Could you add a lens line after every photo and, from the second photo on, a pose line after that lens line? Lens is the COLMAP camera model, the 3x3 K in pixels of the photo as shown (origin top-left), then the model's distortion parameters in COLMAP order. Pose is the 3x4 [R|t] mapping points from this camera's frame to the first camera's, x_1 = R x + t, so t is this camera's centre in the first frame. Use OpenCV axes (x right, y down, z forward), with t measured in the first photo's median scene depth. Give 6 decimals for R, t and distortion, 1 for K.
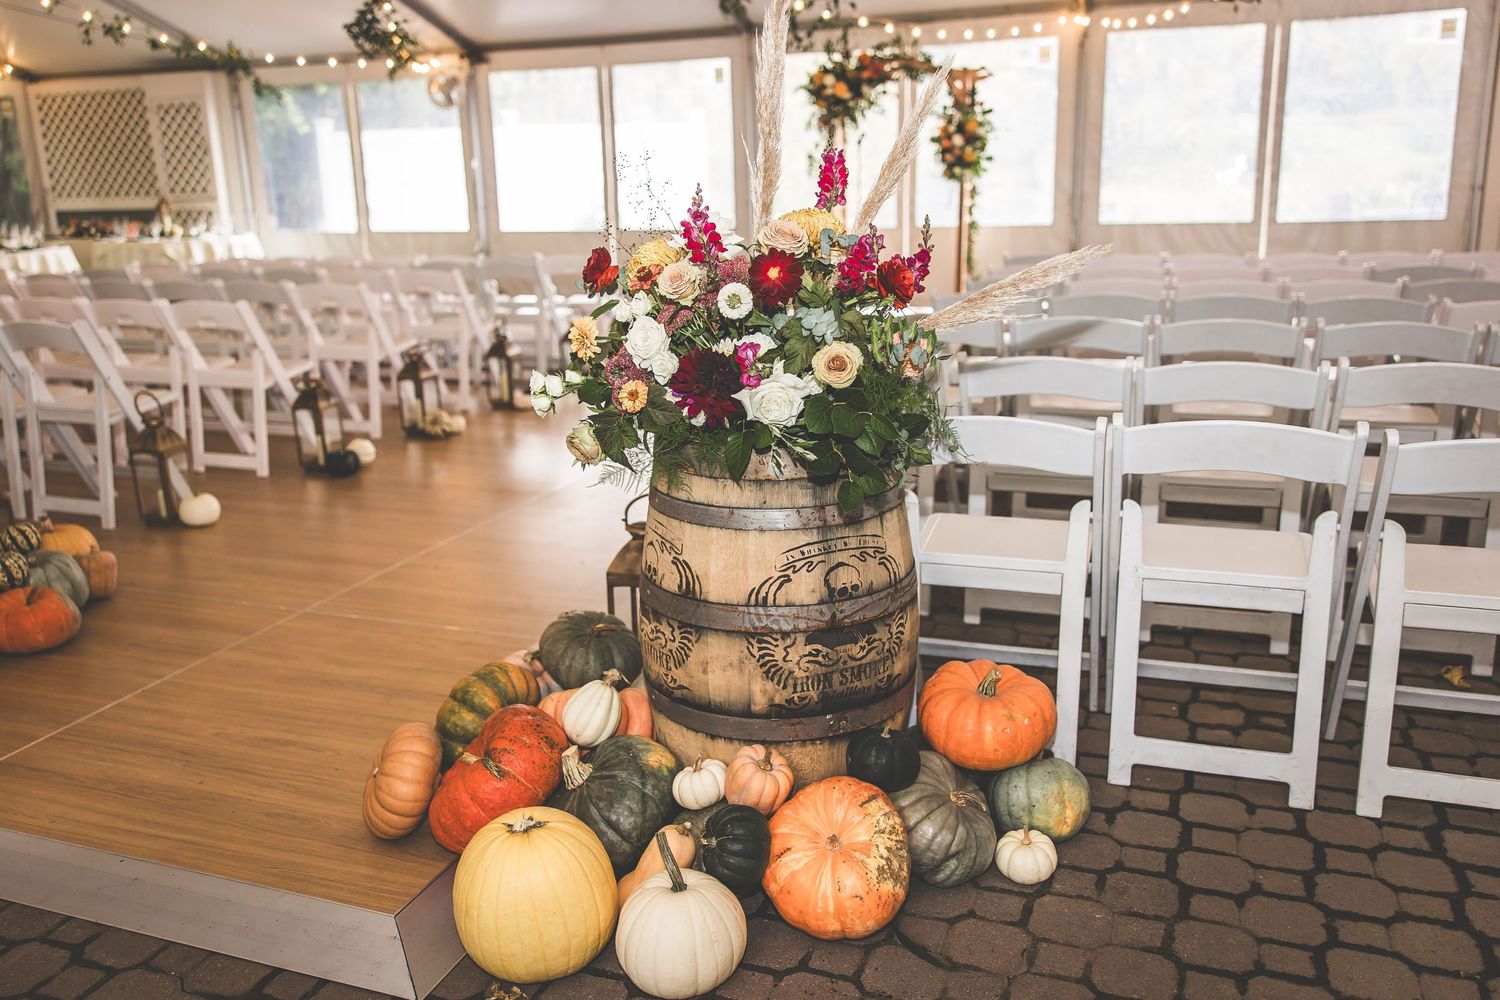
lens RADIAL K [[1224.1, 0, 750.0], [0, 1224.1, 500.0], [0, 0, 1]] dist [0.002299, 0.006220]
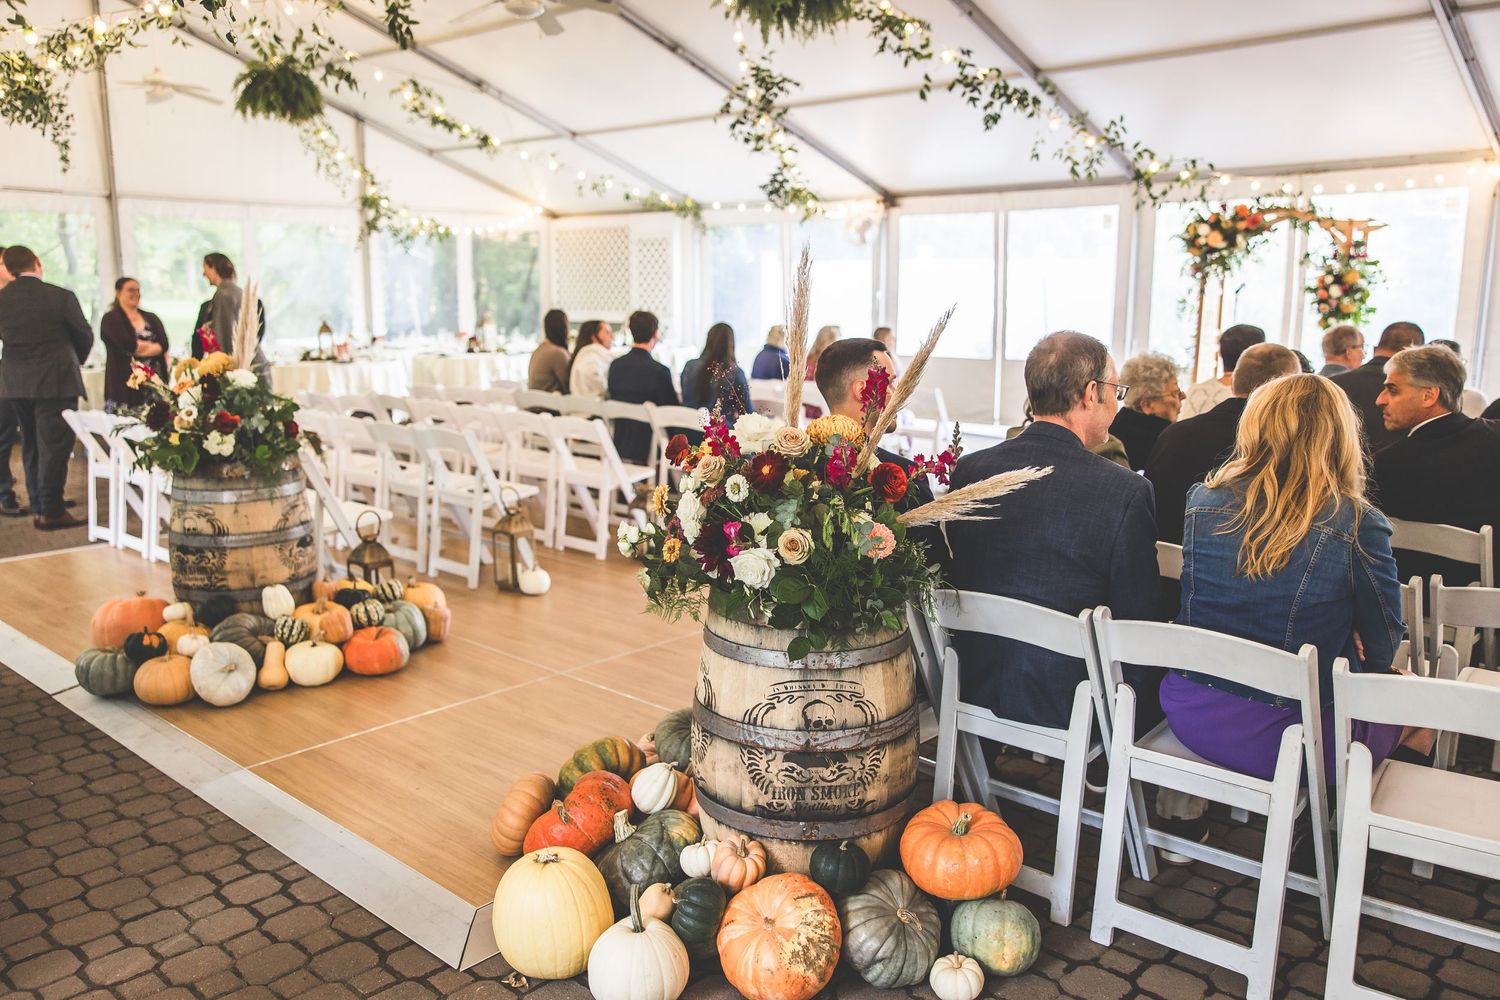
lens RADIAL K [[1177.8, 0, 750.0], [0, 1177.8, 500.0], [0, 0, 1]] dist [0.004932, 0.005048]
pose [[0.927254, 0.092553, -0.362813, 0.416802], [-0.121182, 0.990998, -0.056907, -0.072227], [0.354280, 0.096734, 0.930123, -0.153314]]
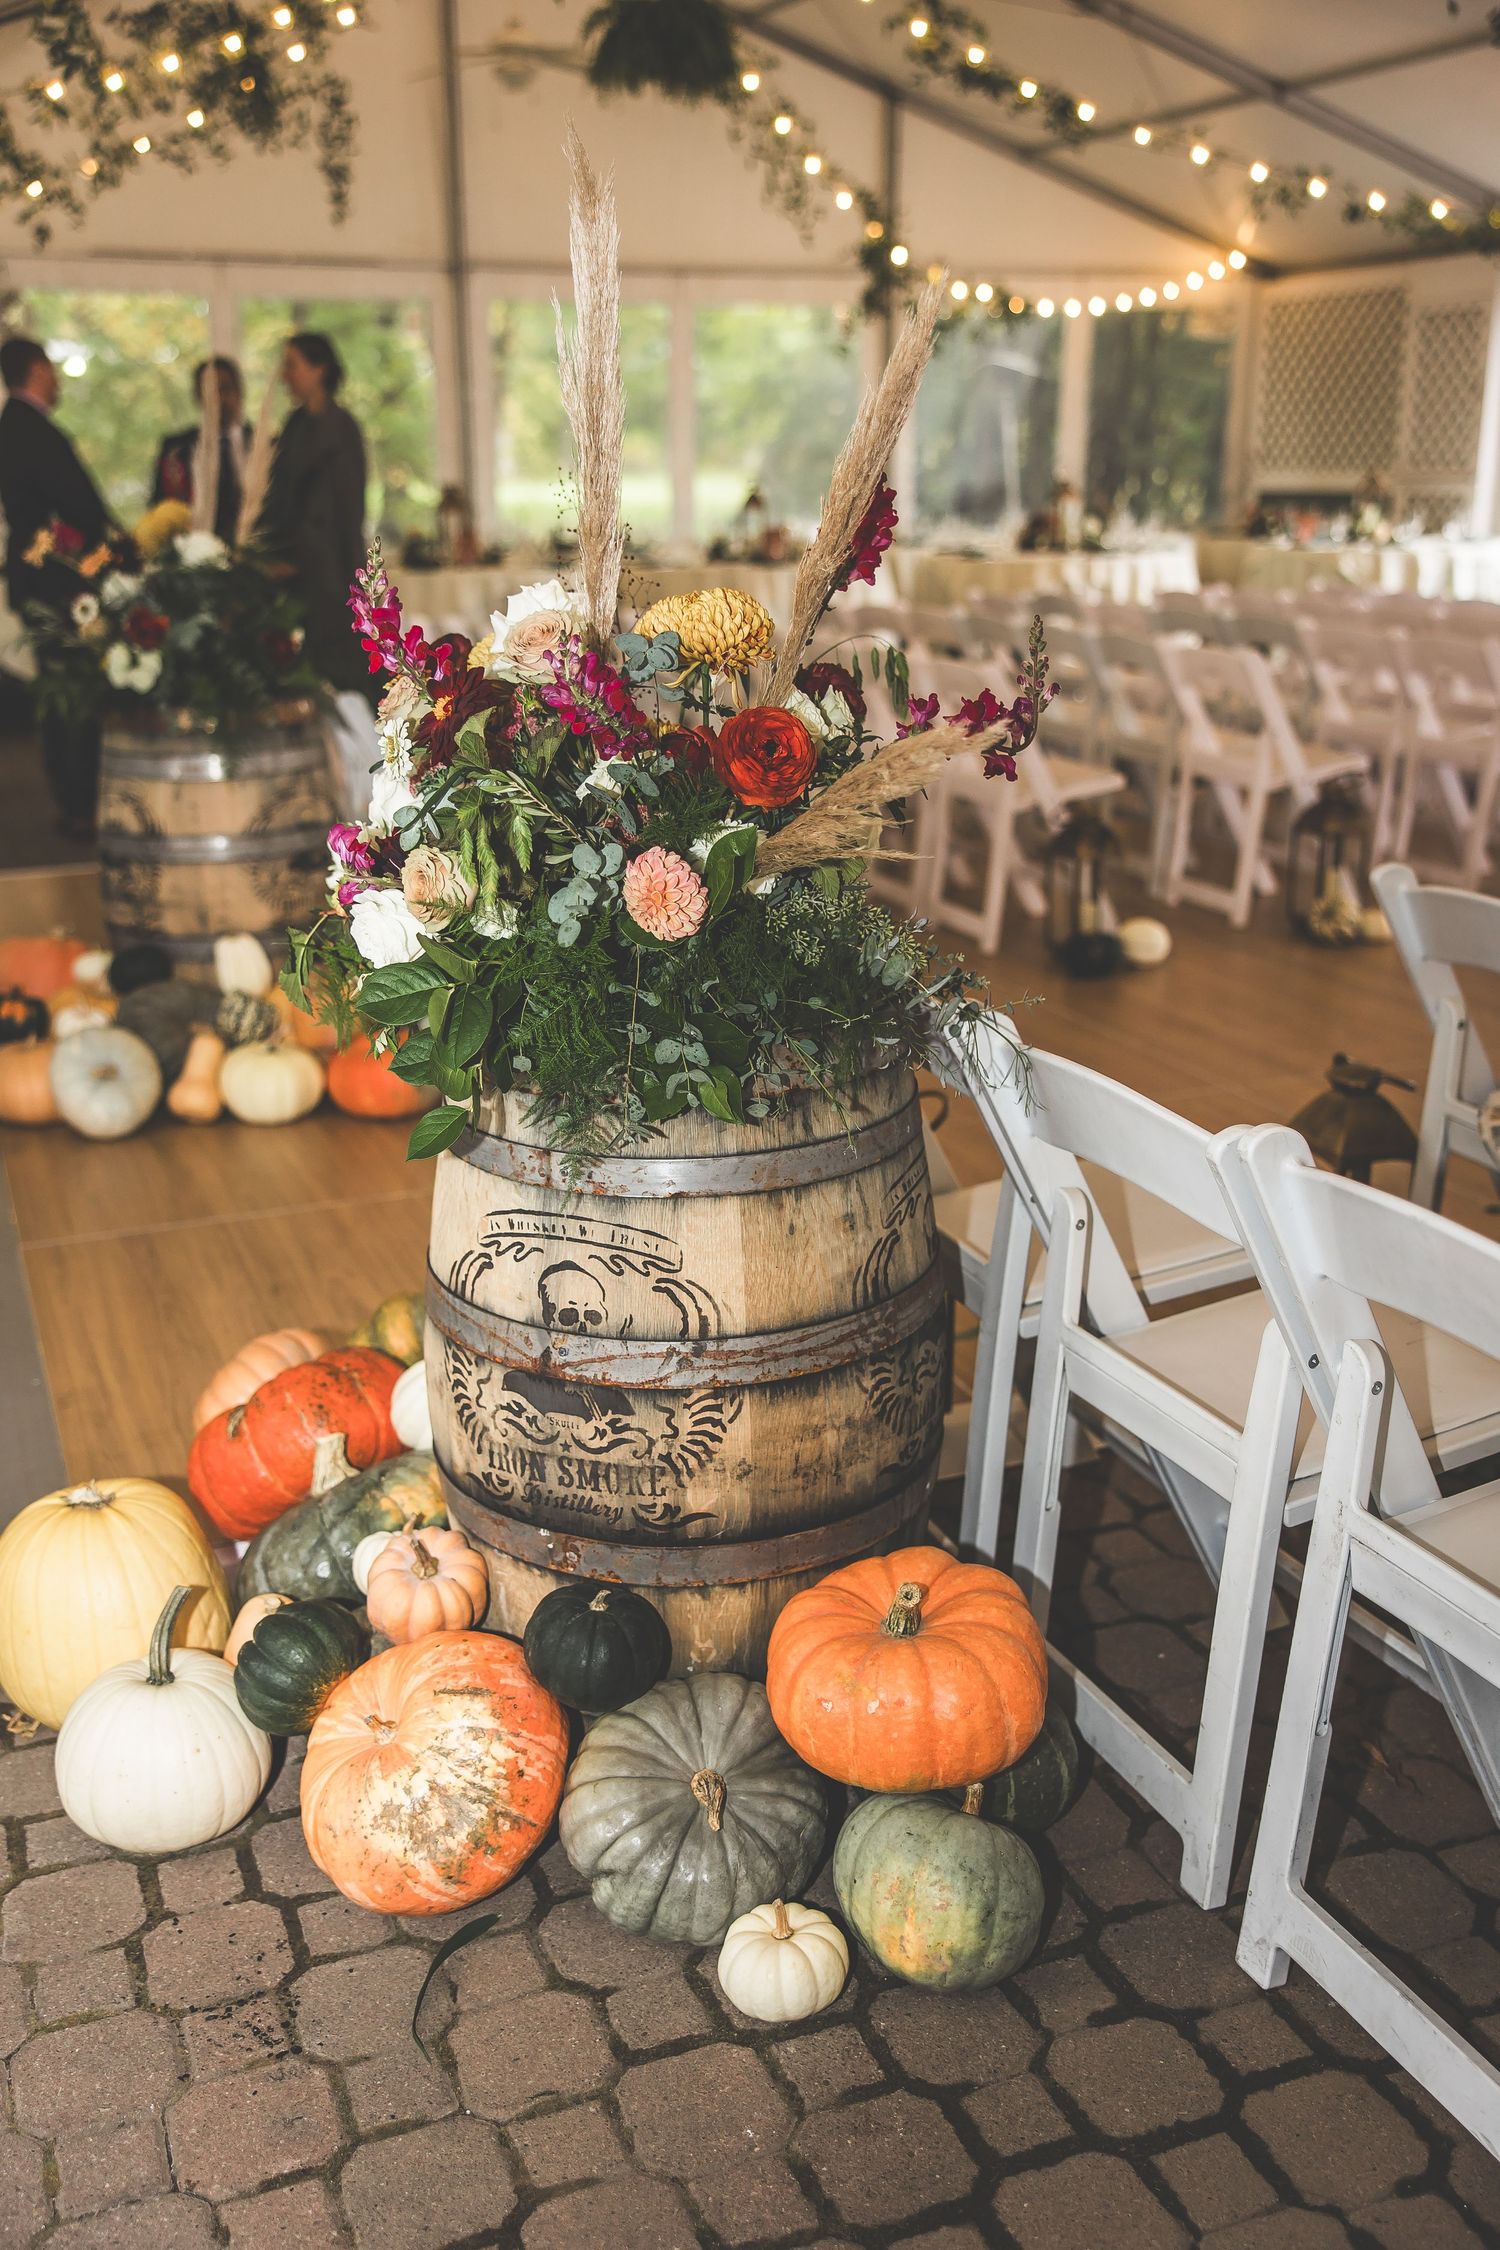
lens RADIAL K [[2180.5, 0, 750.0], [0, 2180.5, 1125.0], [0, 0, 1]] dist [0.007673, -0.005805]
pose [[0.669969, 0.236053, -0.703861, 0.764218], [-0.198596, 0.970536, 0.136455, -0.148700], [0.715333, 0.048363, 0.697108, 0.383525]]
